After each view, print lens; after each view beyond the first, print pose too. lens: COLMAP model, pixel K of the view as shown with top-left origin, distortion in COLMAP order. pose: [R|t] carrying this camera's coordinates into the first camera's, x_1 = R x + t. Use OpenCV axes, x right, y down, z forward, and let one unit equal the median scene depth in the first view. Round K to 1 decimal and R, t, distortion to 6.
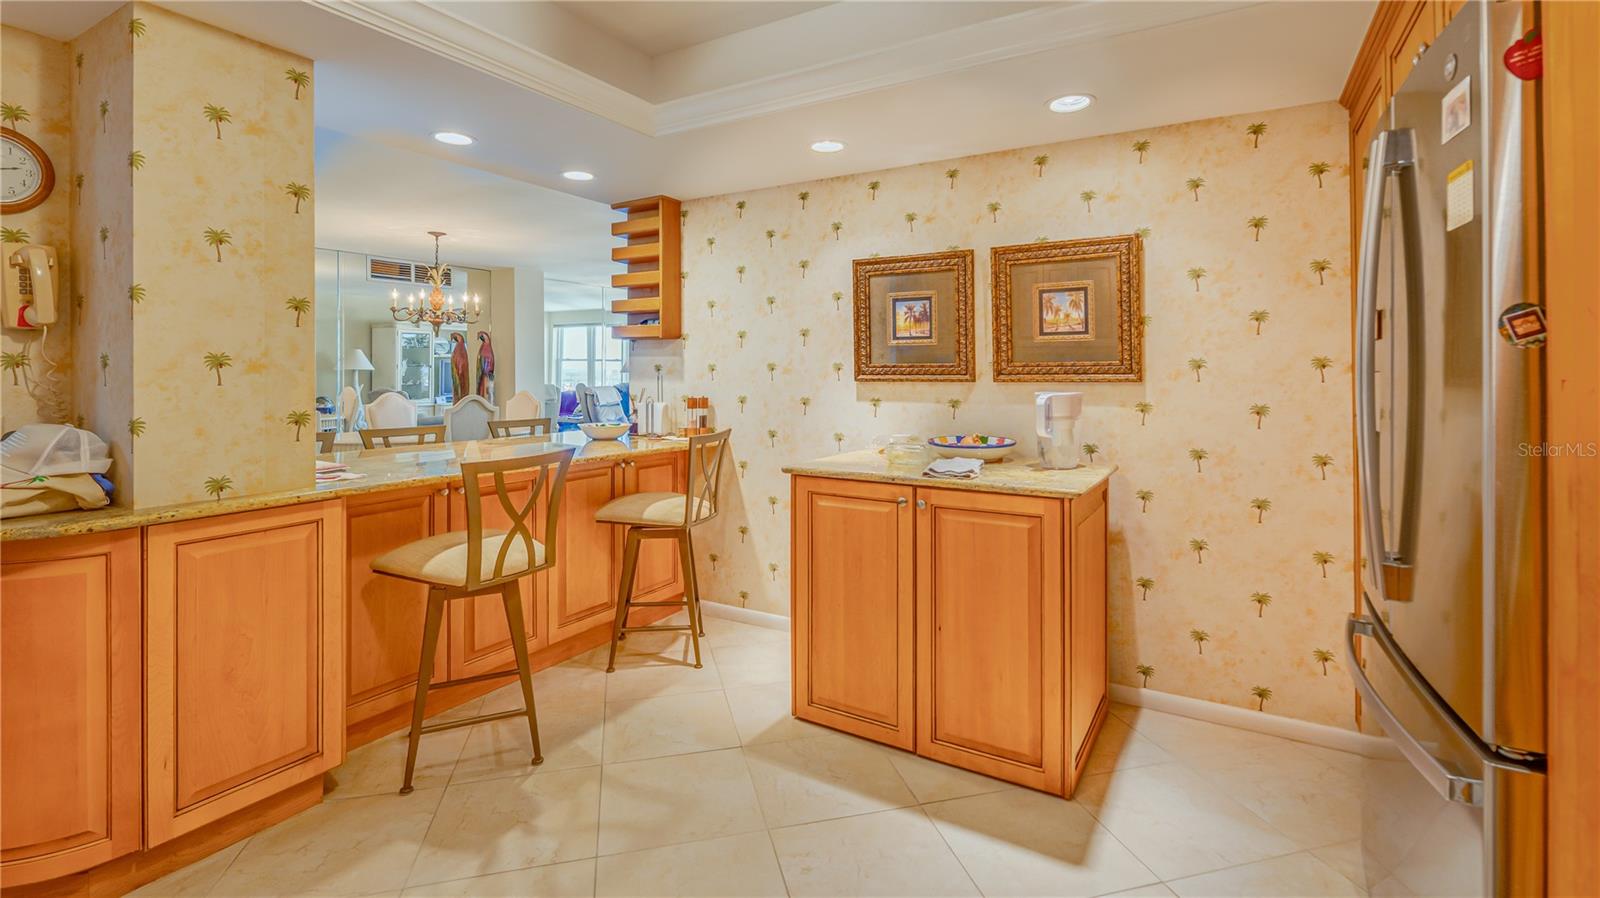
lens RADIAL K [[718.7, 0, 833.4], [0, 718.7, 383.2], [0, 0, 1]] dist [-0.003233, 0.000142]
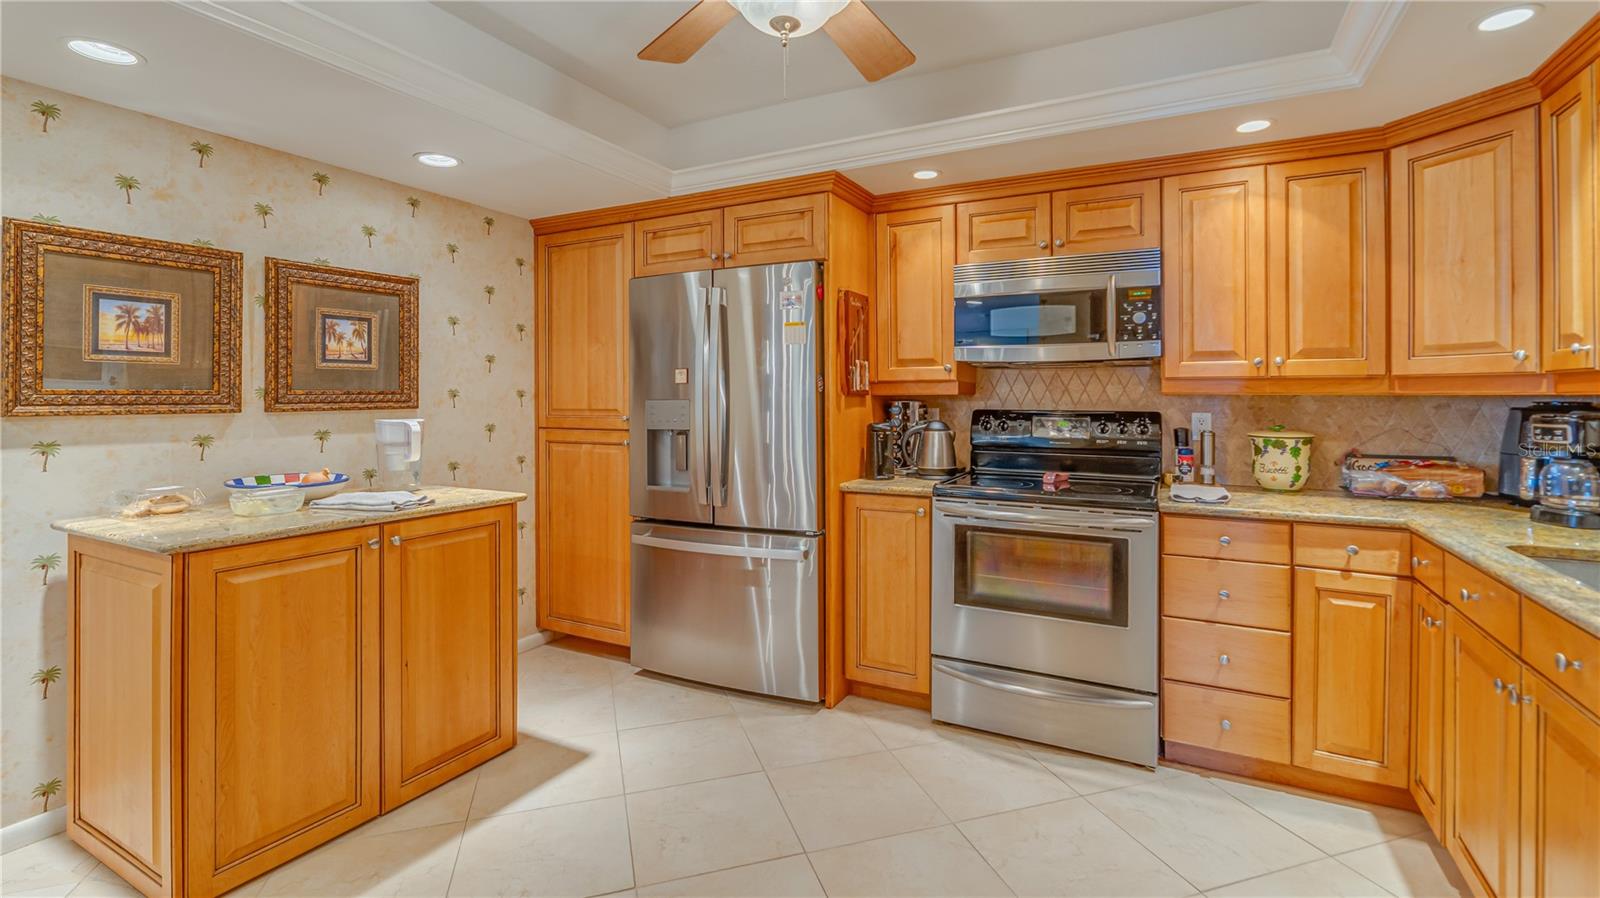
lens RADIAL K [[718.7, 0, 796.1], [0, 718.7, 395.9], [0, 0, 1]] dist [-0.003233, 0.000142]
pose [[-0.033828, 0.003397, 0.999422, -0.683462], [0.016028, 0.999867, -0.002856, -0.008706], [-0.999299, 0.015922, -0.033878, 0.407082]]
